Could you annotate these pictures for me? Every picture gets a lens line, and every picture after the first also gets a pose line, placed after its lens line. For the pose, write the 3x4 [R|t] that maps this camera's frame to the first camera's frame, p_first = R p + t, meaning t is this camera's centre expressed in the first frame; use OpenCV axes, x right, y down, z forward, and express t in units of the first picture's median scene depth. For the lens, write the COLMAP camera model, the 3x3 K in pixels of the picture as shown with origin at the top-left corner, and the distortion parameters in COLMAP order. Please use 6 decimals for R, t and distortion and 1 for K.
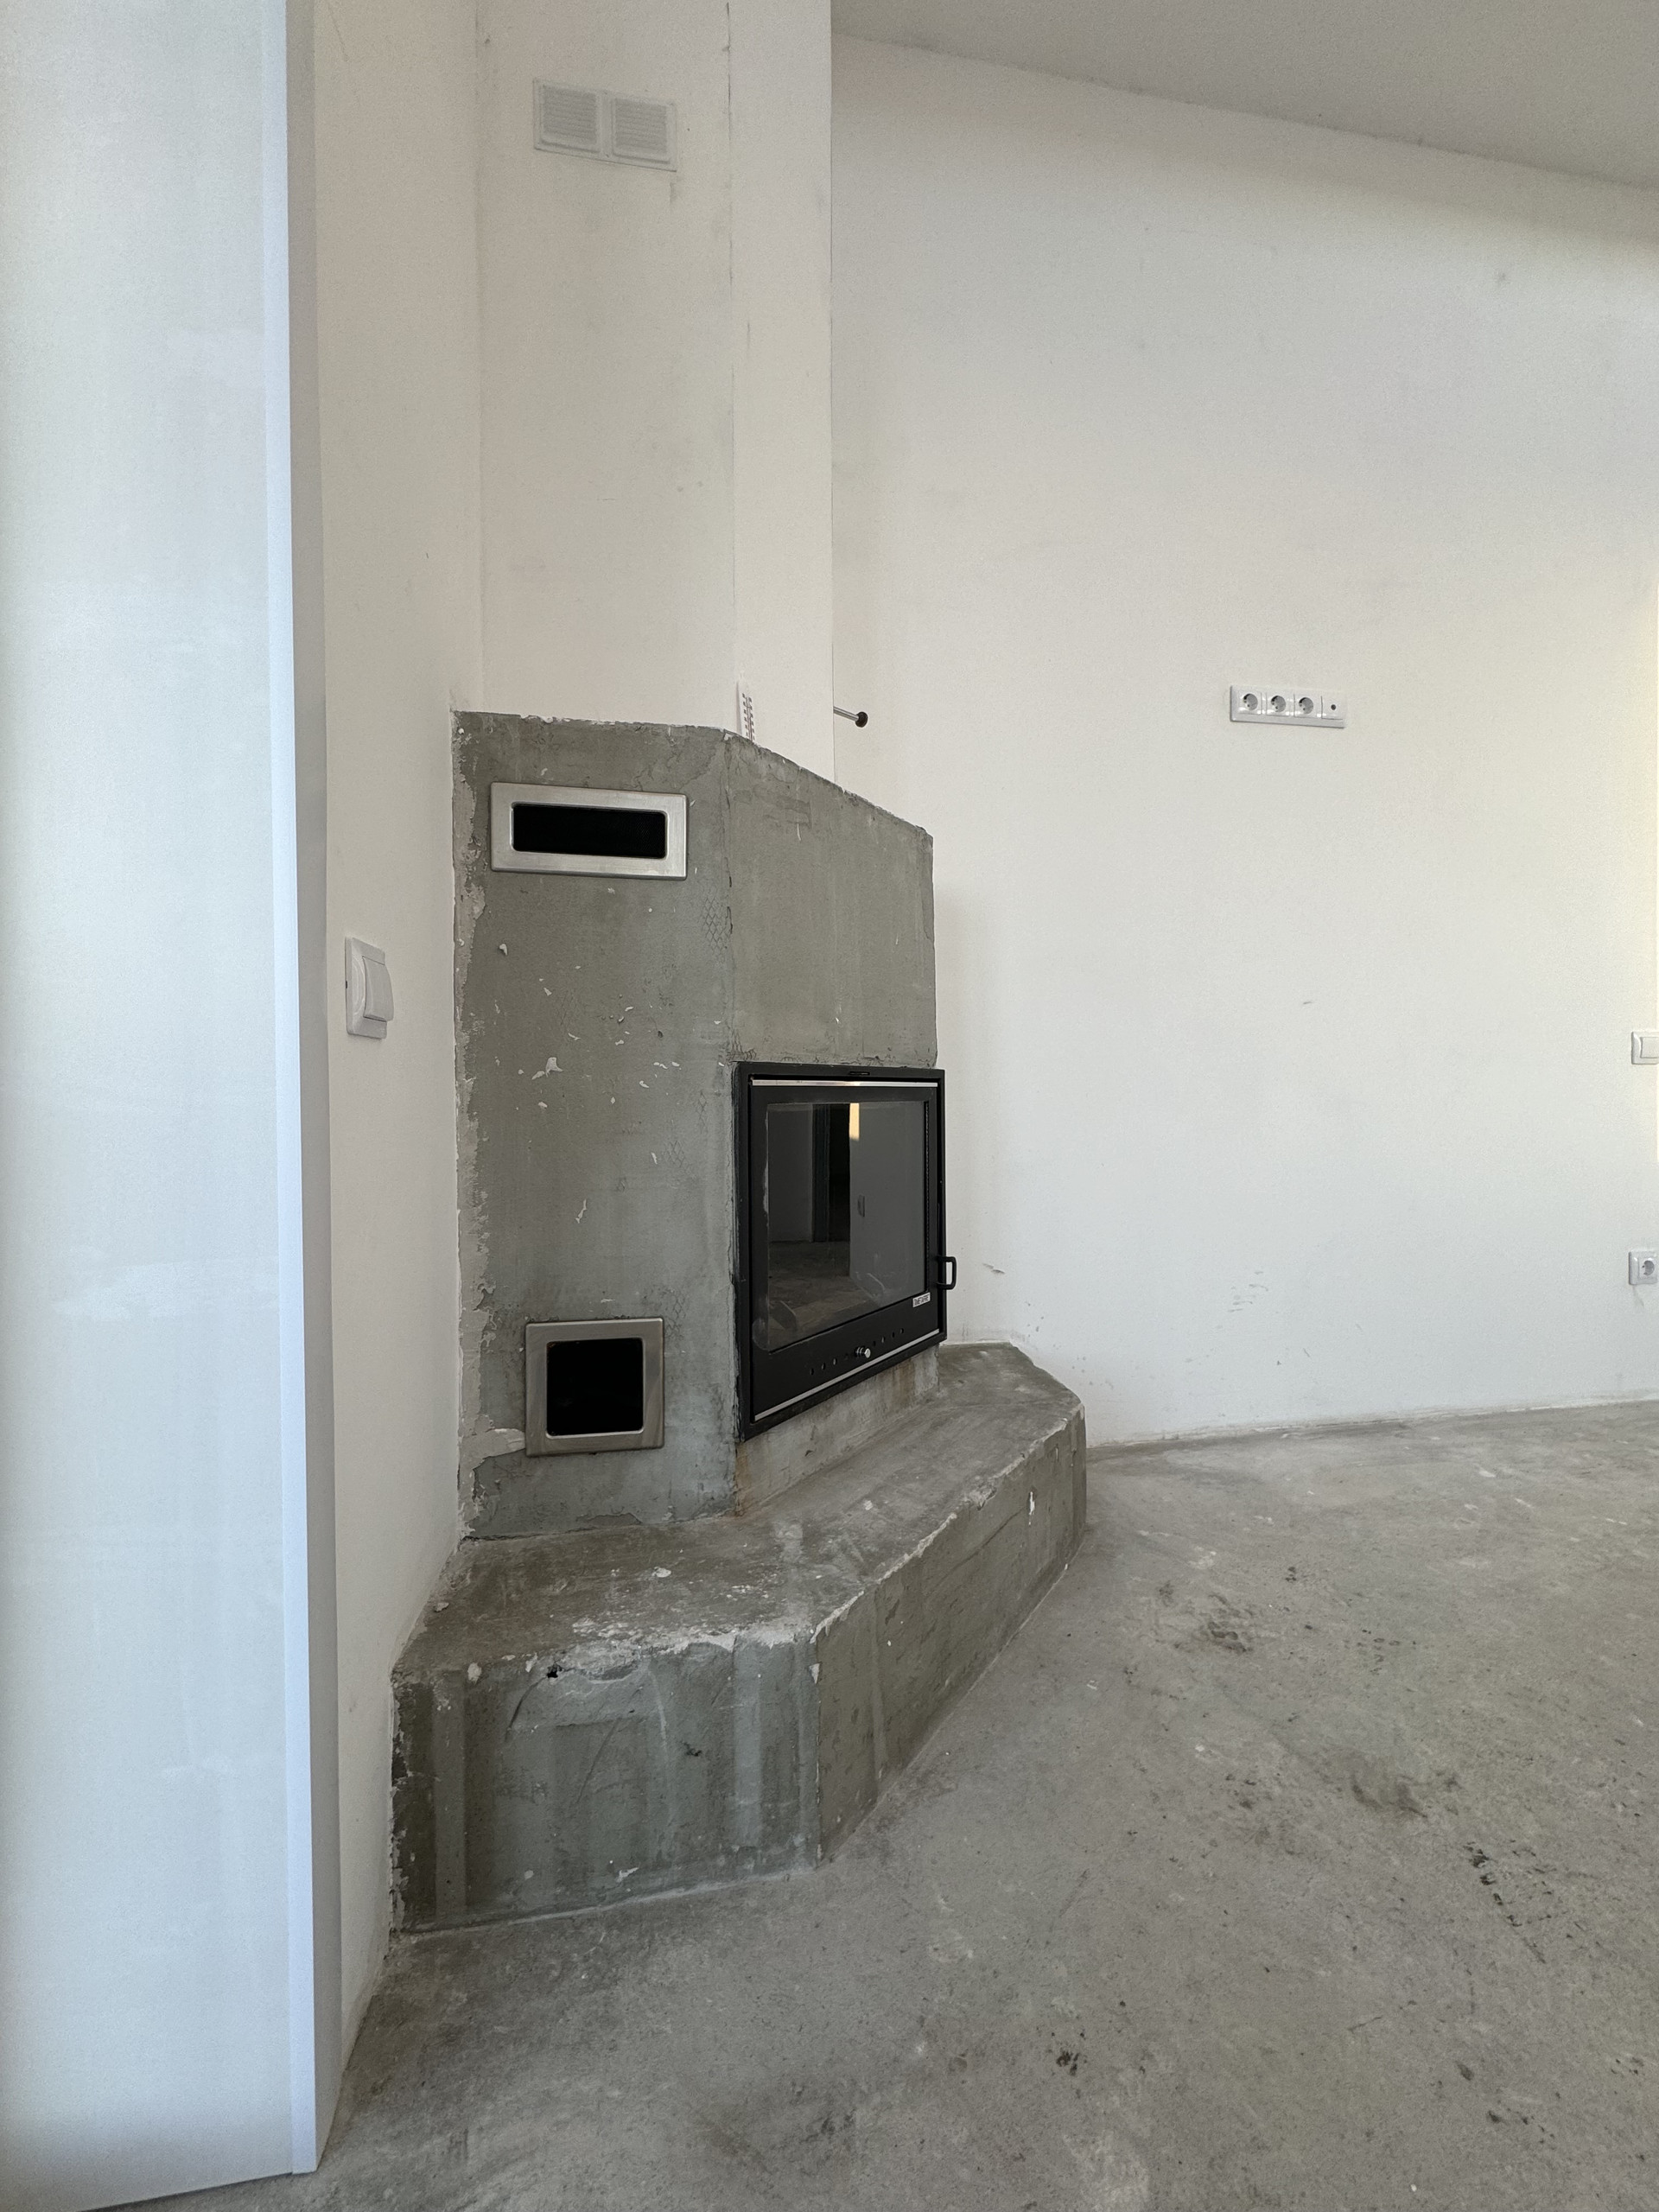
lens RADIAL K [[877.5, 0, 829.6], [0, 877.5, 1106.4], [0, 0, 1]] dist [-0.000215, 0.000030]
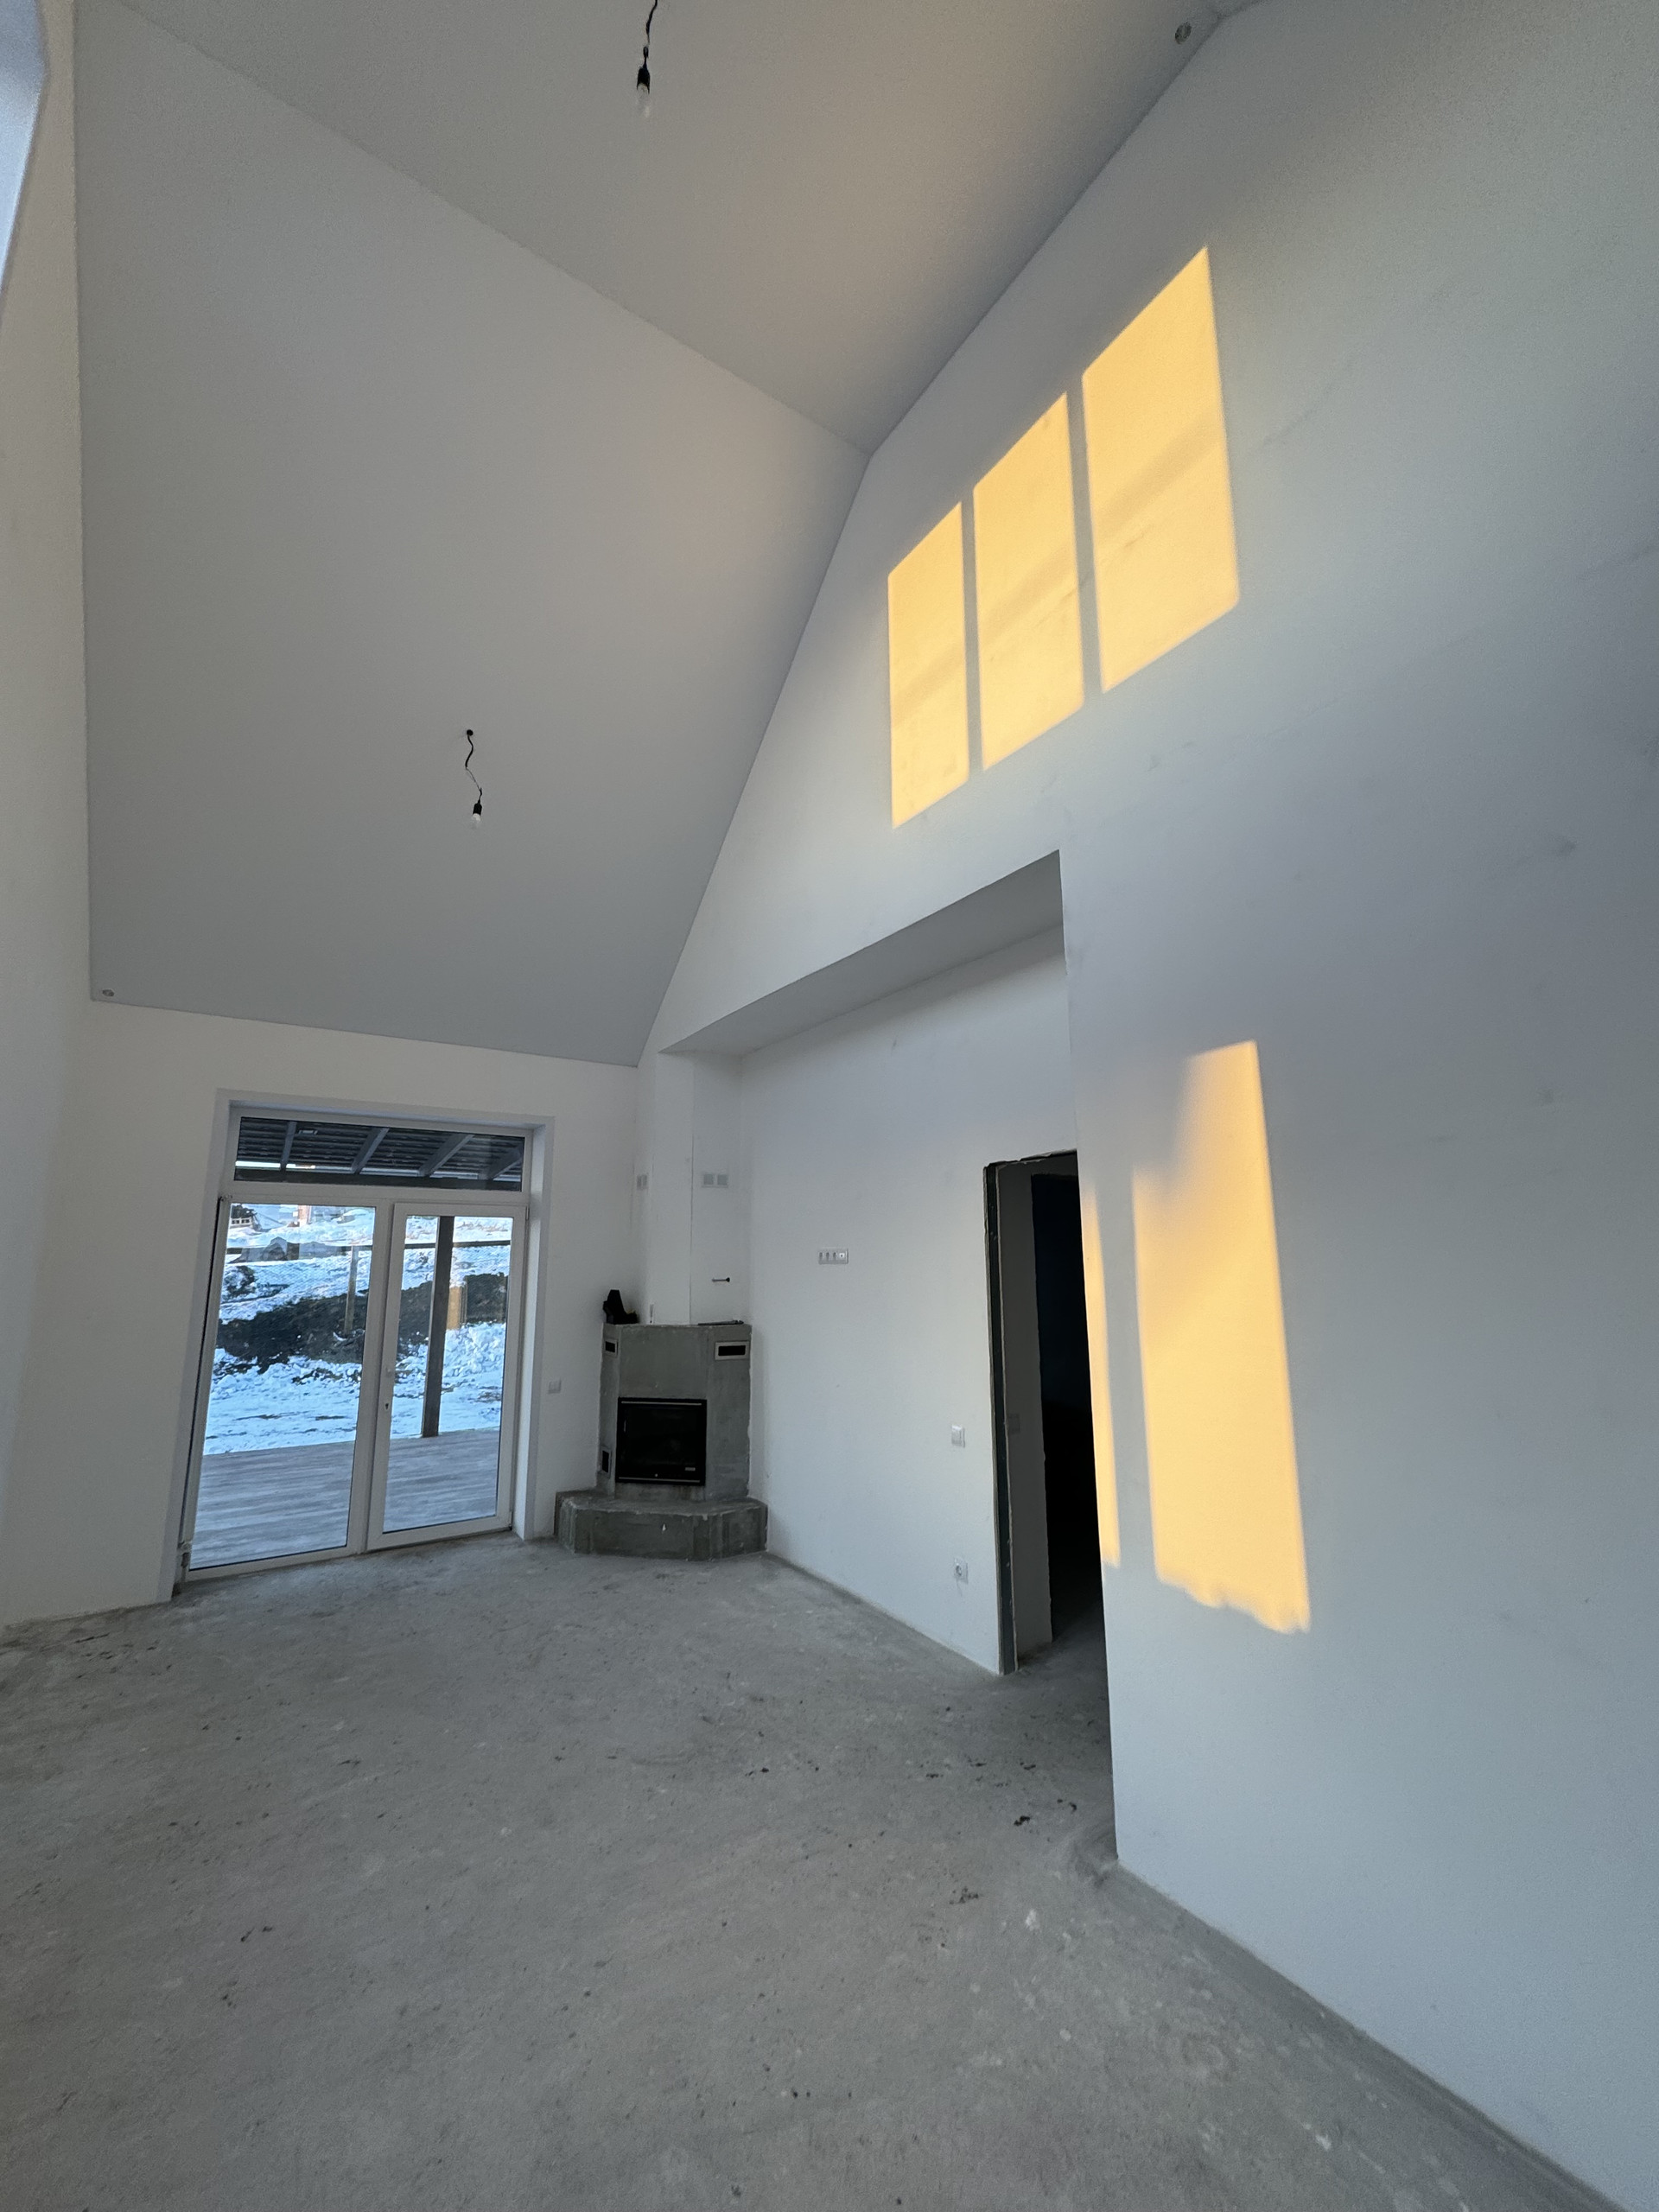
lens RADIAL K [[877.5, 0, 831.0], [0, 877.5, 1104.3], [0, 0, 1]] dist [-0.000215, 0.000030]
pose [[0.406601, -0.150383, -0.901144, 3.160038], [-0.006307, 0.985874, -0.167369, -0.534846], [0.913584, 0.073736, 0.399909, 0.021325]]
